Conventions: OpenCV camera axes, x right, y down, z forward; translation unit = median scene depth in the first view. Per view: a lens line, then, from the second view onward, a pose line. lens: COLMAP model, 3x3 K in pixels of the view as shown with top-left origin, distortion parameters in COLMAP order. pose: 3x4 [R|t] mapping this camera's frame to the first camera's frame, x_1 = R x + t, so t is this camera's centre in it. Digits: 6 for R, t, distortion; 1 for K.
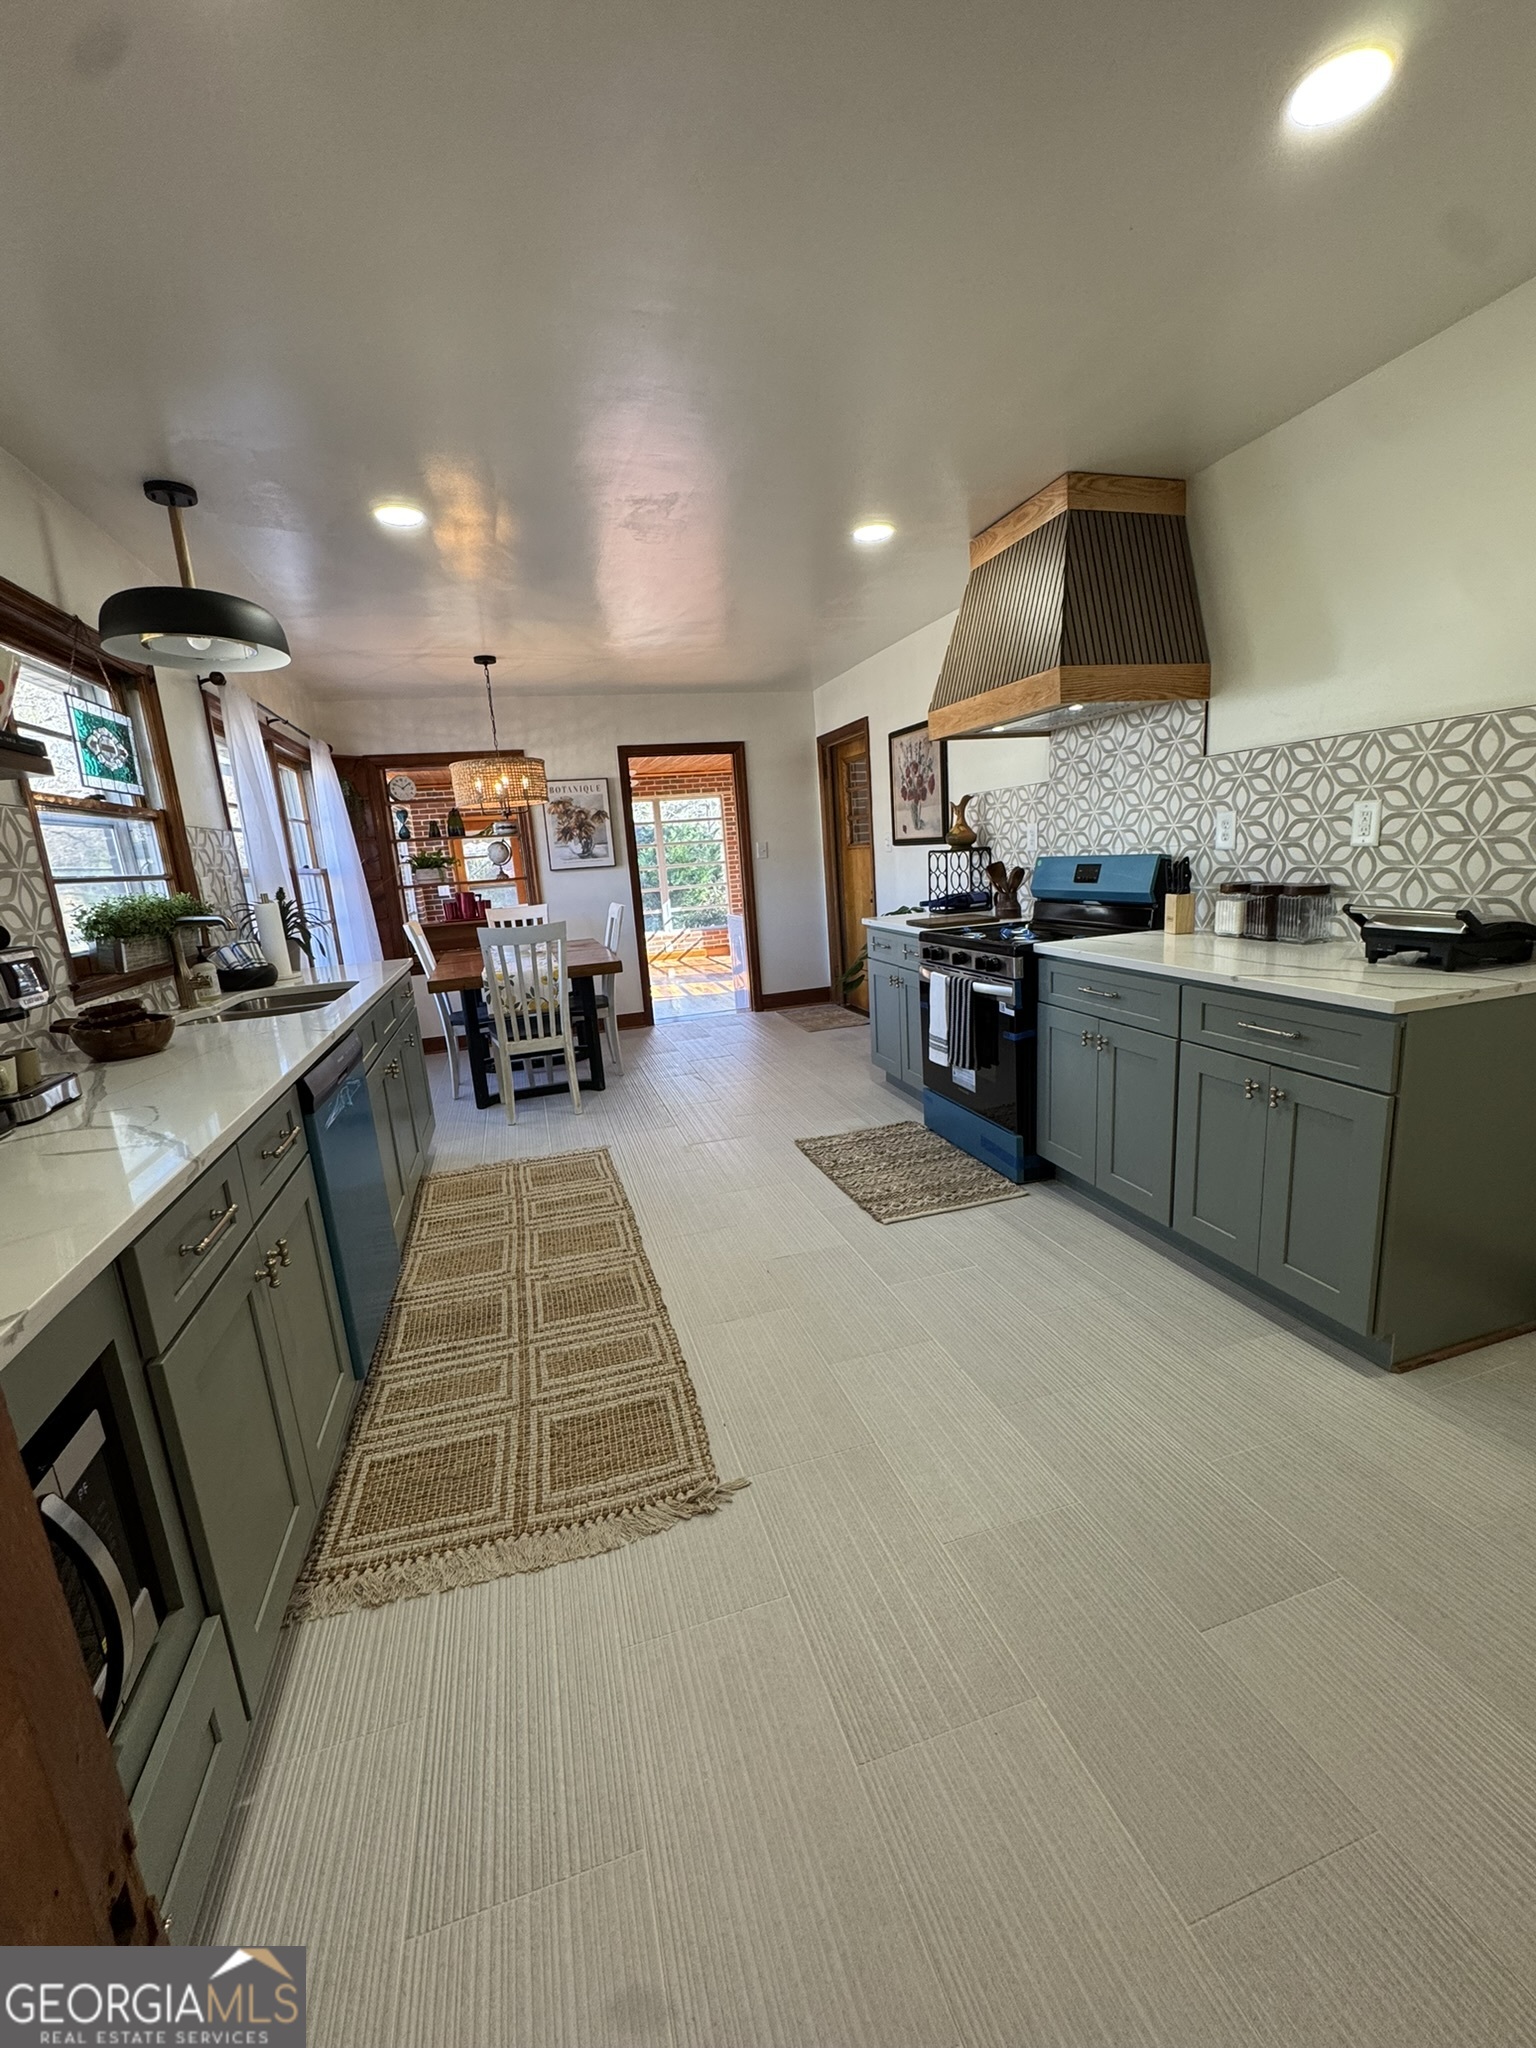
lens RADIAL K [[823.7, 0, 783.3], [0, 823.7, 1039.4], [0, 0, 1]] dist [-0.001370, -0.000055]
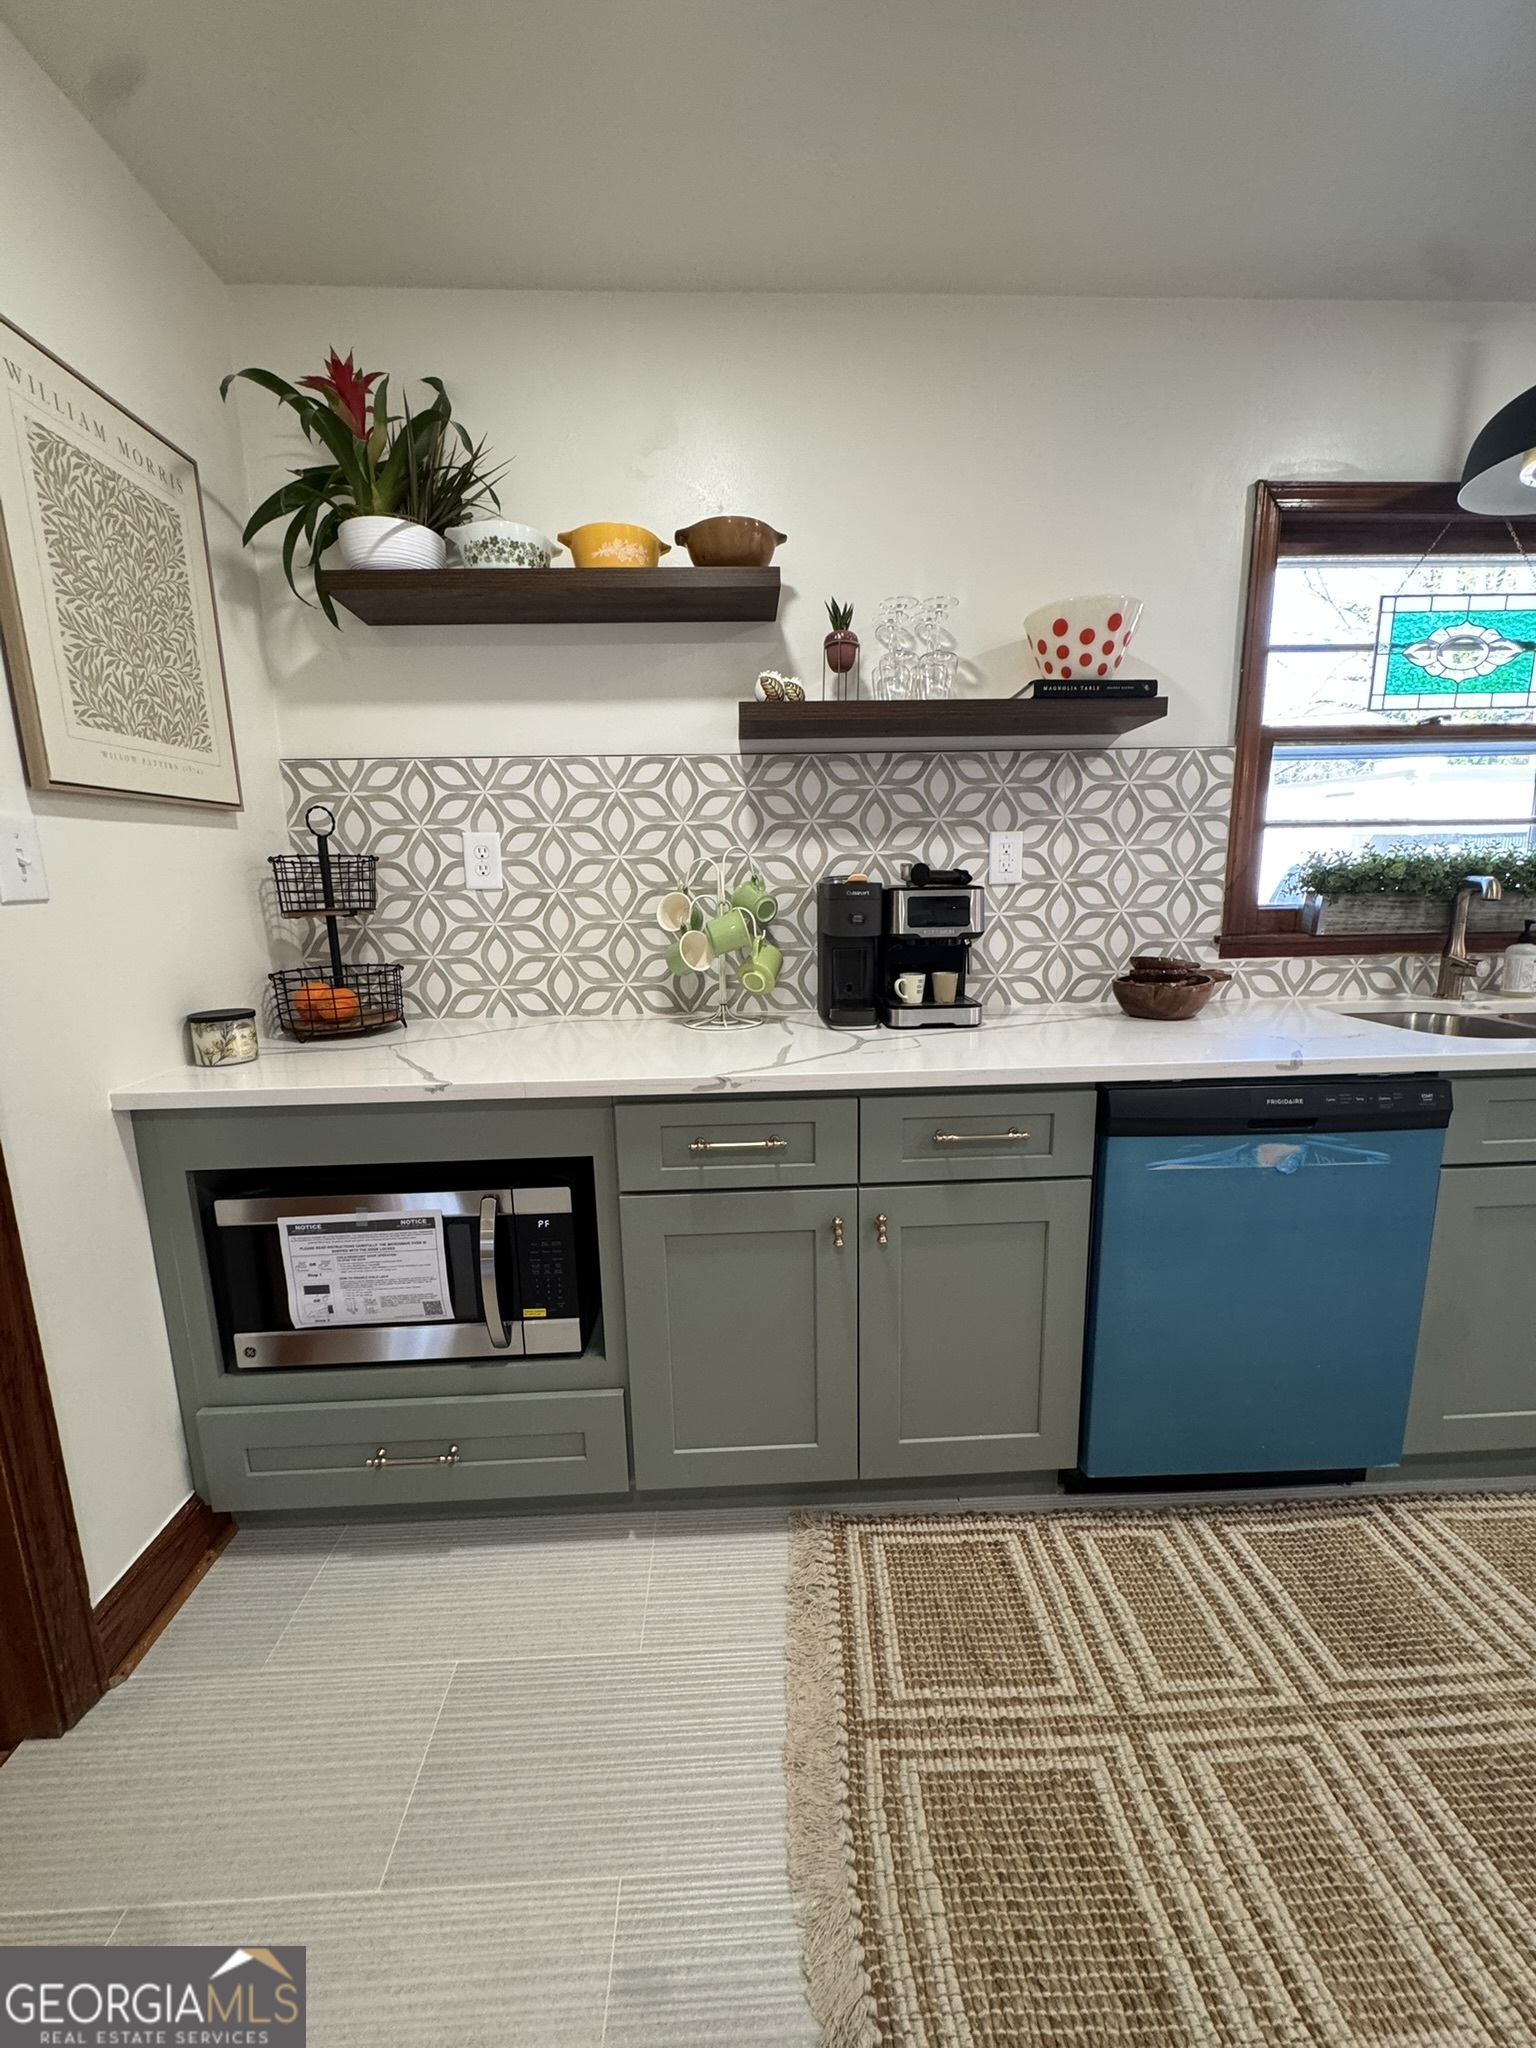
lens RADIAL K [[823.7, 0, 763.6], [0, 823.7, 1026.0], [0, 0, 1]] dist [-0.001370, -0.000055]
pose [[-0.263223, 0.240813, -0.934196, 0.142310], [-0.187194, 0.937192, 0.294330, -0.114401], [0.946400, 0.252350, -0.201611, 0.558772]]
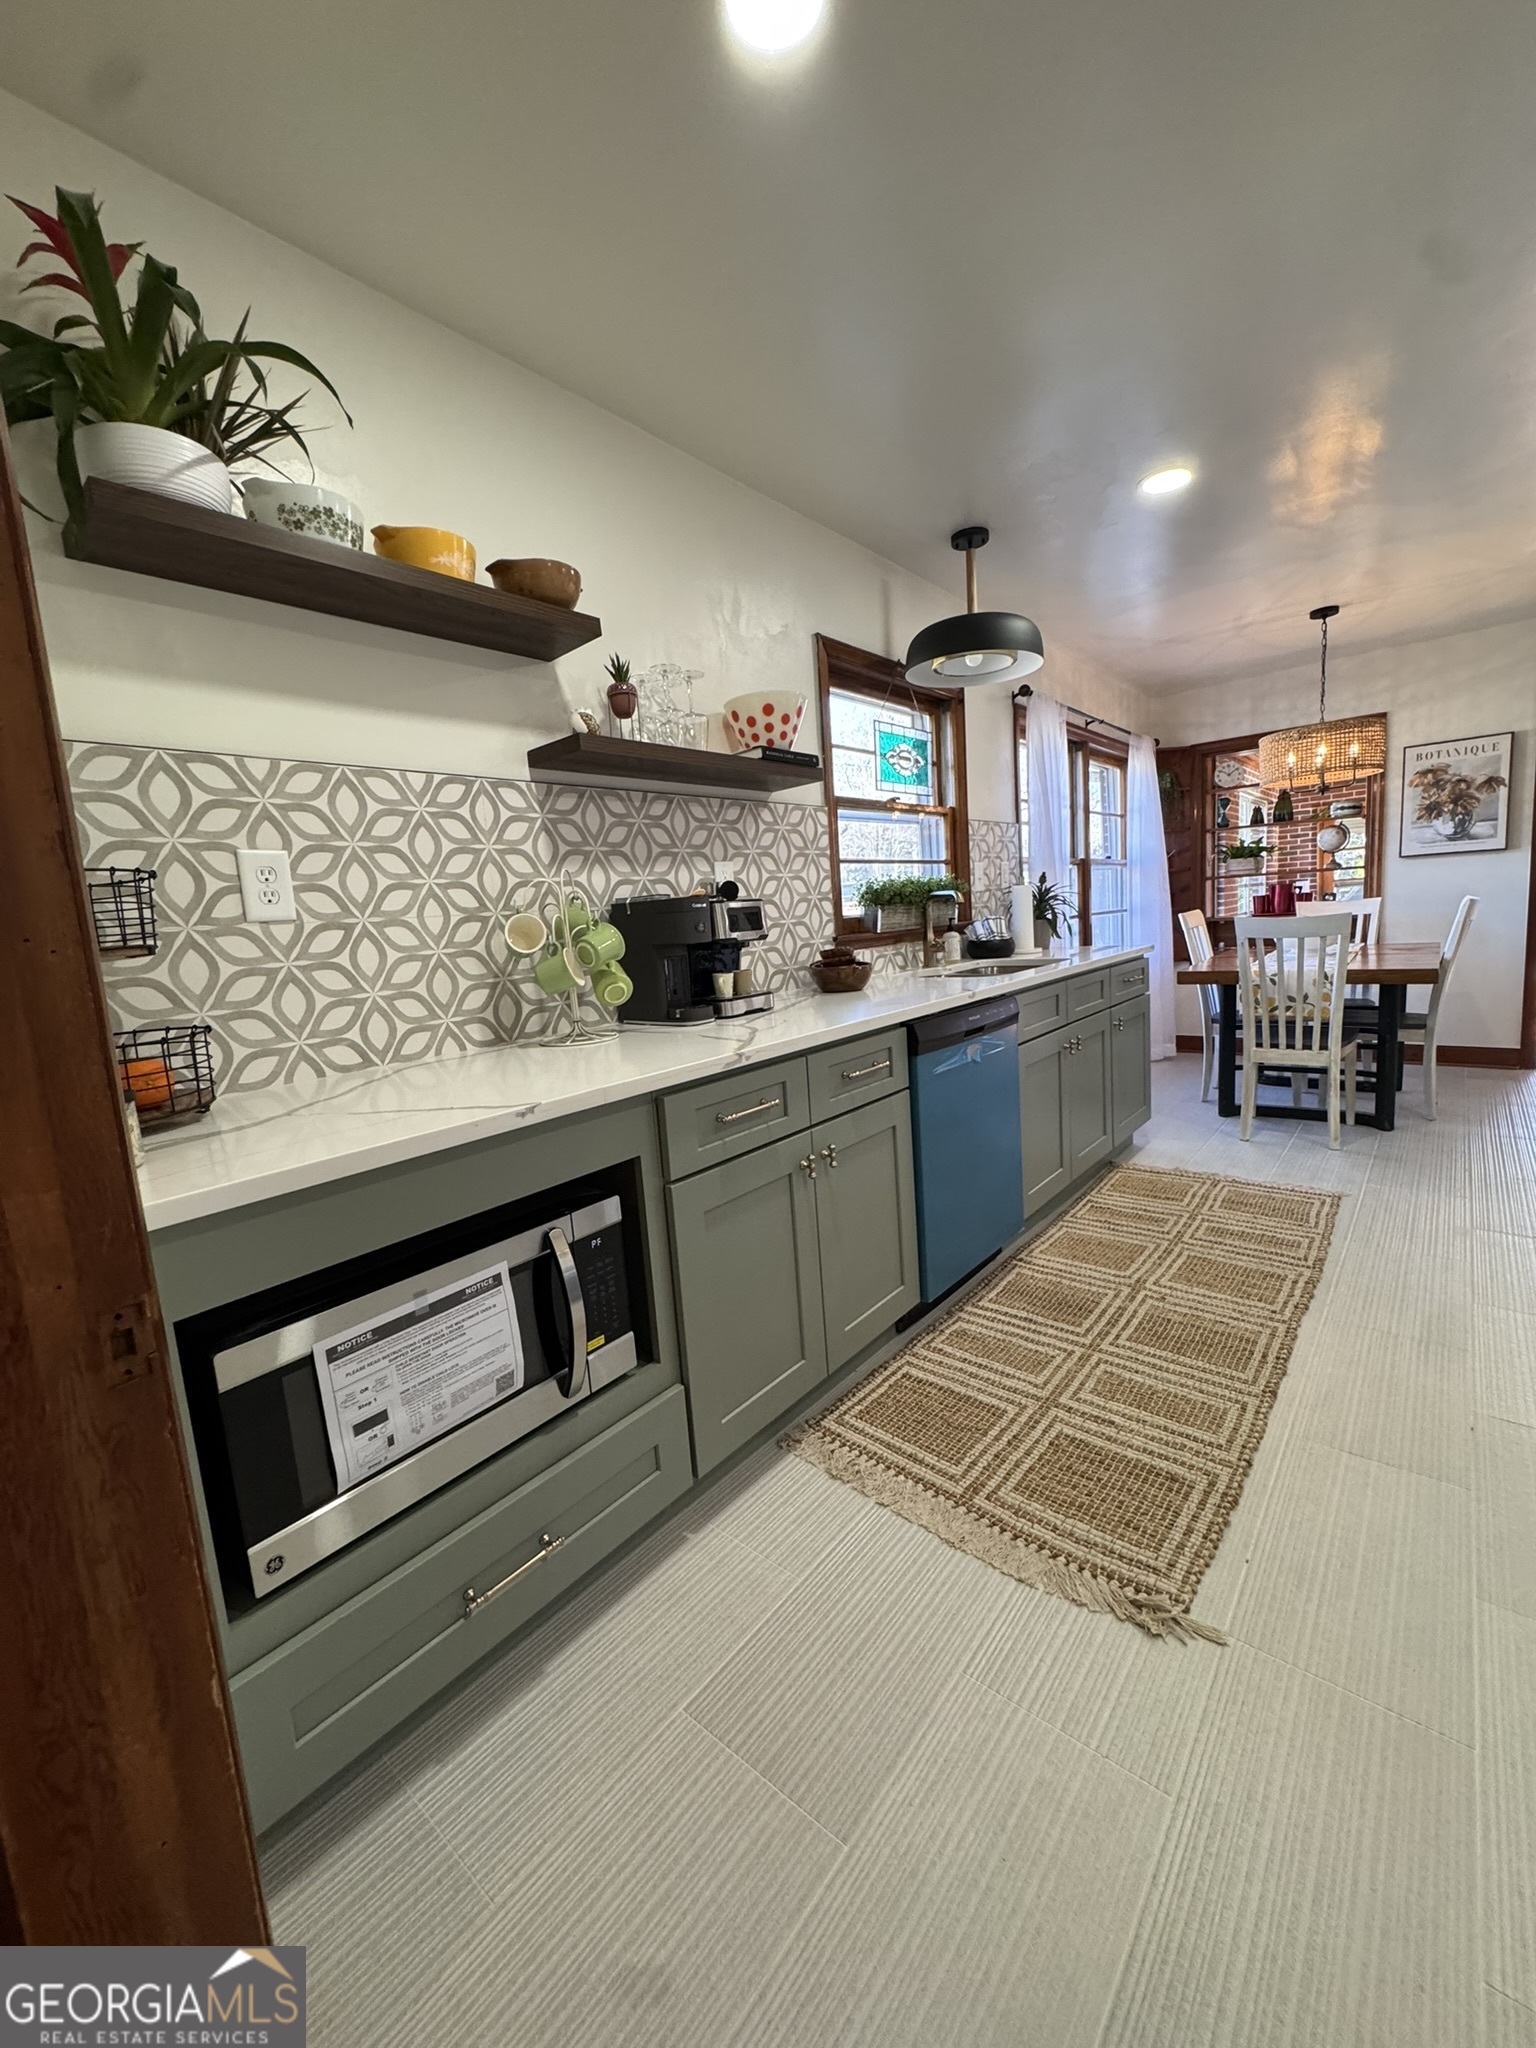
lens RADIAL K [[823.7, 0, 776.2], [0, 823.7, 1026.4], [0, 0, 1]] dist [-0.001370, -0.000055]
pose [[0.540703, 0.140562, -0.829387, 0.176758], [-0.158745, 0.985276, 0.063492, 0.009795], [0.826099, 0.097330, 0.555055, 0.136831]]
